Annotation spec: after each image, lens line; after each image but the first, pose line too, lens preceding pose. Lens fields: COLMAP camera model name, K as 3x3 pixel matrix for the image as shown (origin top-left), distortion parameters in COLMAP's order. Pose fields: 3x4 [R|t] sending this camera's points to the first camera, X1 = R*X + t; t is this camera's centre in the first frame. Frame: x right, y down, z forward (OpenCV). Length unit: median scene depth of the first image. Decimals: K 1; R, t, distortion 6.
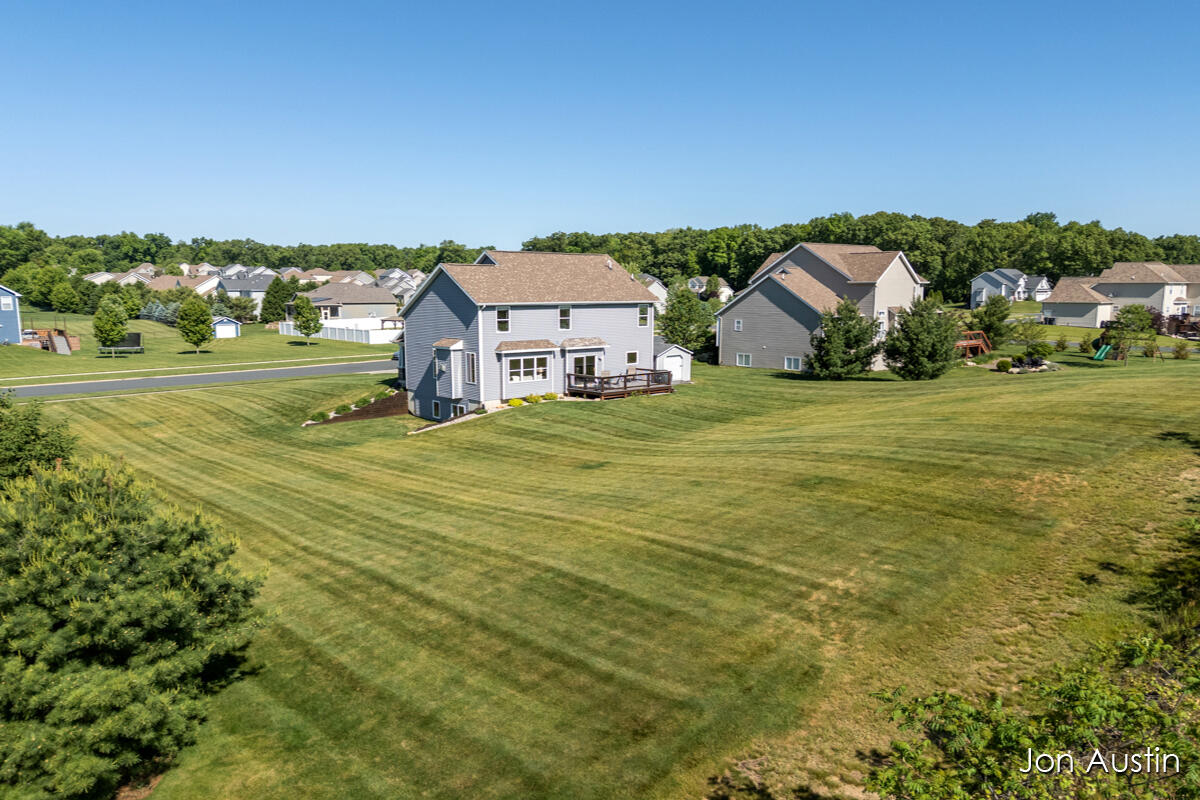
lens RADIAL K [[882.9, 0, 598.2], [0, 882.9, 434.5], [0, 0, 1]] dist [0.059298, -0.042789]
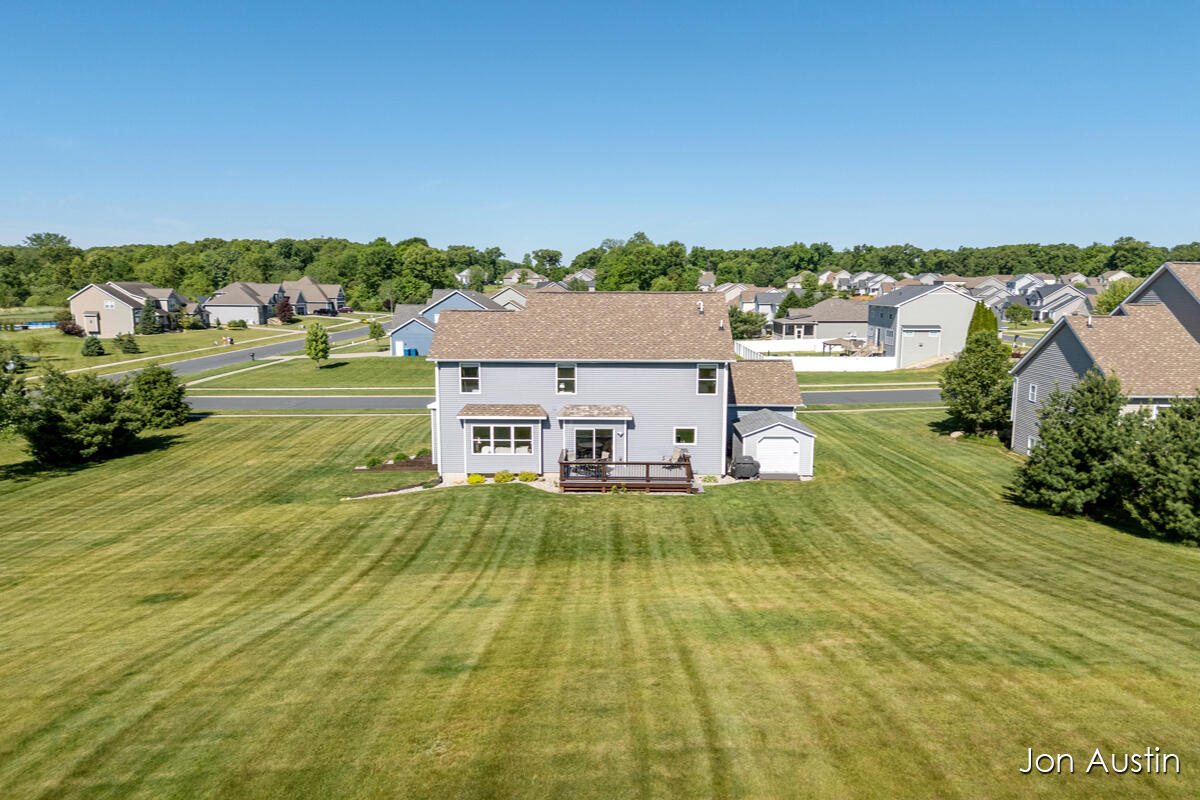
lens RADIAL K [[882.9, 0, 598.2], [0, 882.9, 434.5], [0, 0, 1]] dist [0.059298, -0.042789]
pose [[0.731177, 0.115314, -0.672371, 0.476013], [-0.116424, 0.992244, 0.043567, -0.111072], [0.672179, 0.046425, 0.738931, 0.407910]]
